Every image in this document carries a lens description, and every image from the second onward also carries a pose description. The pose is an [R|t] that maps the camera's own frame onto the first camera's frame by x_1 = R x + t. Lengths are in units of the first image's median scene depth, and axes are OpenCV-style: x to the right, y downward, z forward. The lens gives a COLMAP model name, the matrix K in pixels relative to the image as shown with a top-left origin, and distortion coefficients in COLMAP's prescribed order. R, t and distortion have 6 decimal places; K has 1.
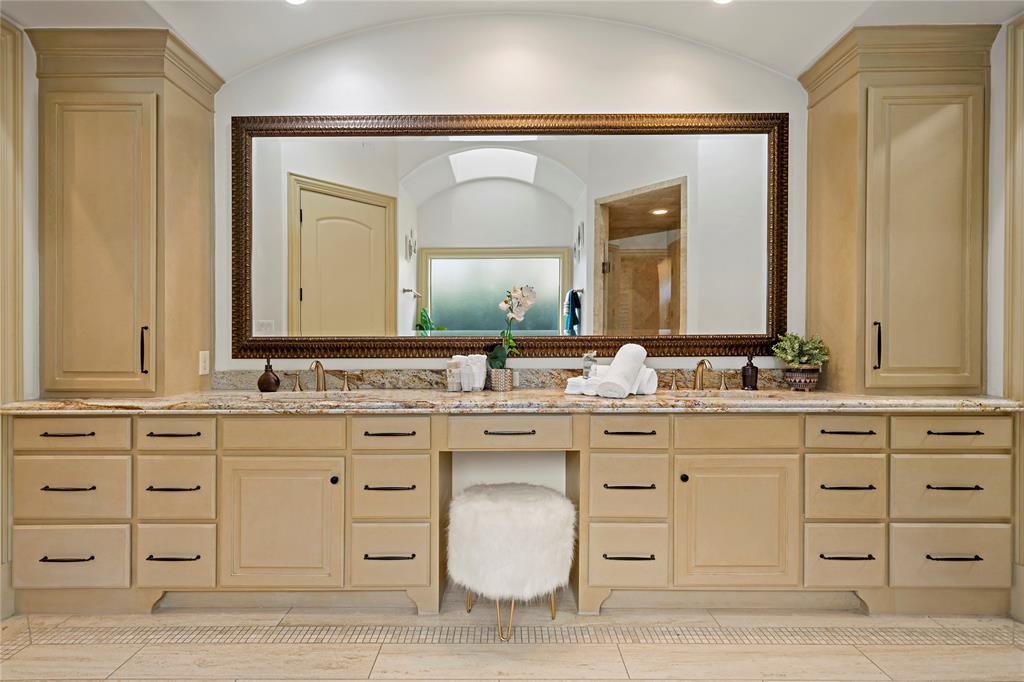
lens RADIAL K [[508.4, 0, 507.8], [0, 508.4, 340.2], [0, 0, 1]] dist [-0.003454, -0.000653]
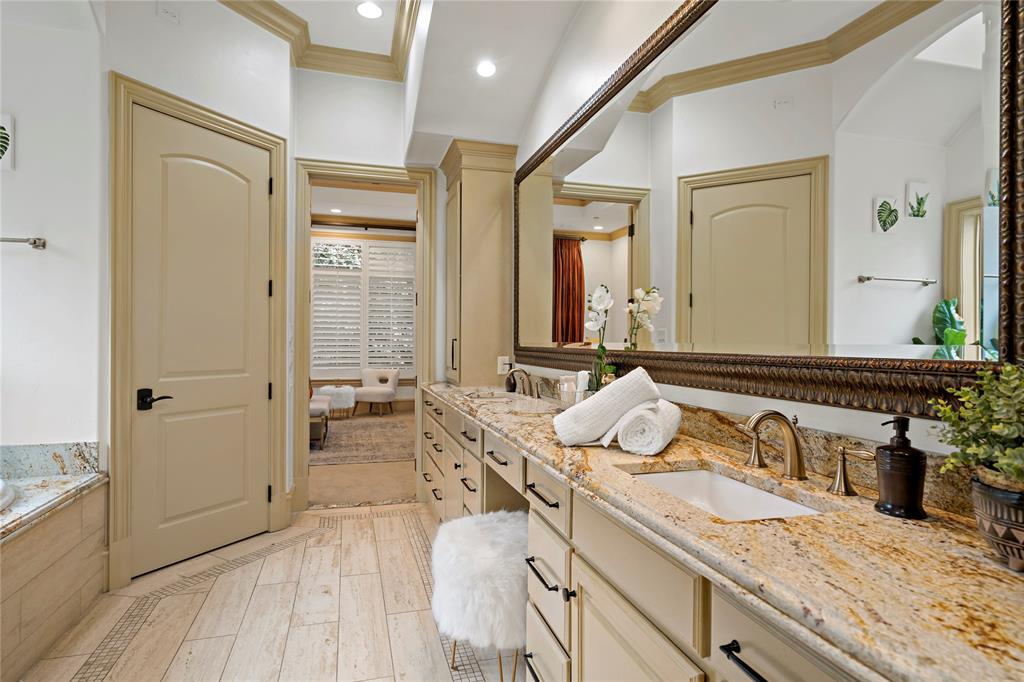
lens RADIAL K [[539.1, 0, 505.1], [0, 539.1, 341.0], [0, 0, 1]] dist [0.001722, 0.000261]
pose [[0.273584, 0.001983, -0.961846, 0.482466], [-0.000654, 0.999998, 0.001876, -0.014252], [0.961848, 0.000116, 0.273584, 0.390772]]
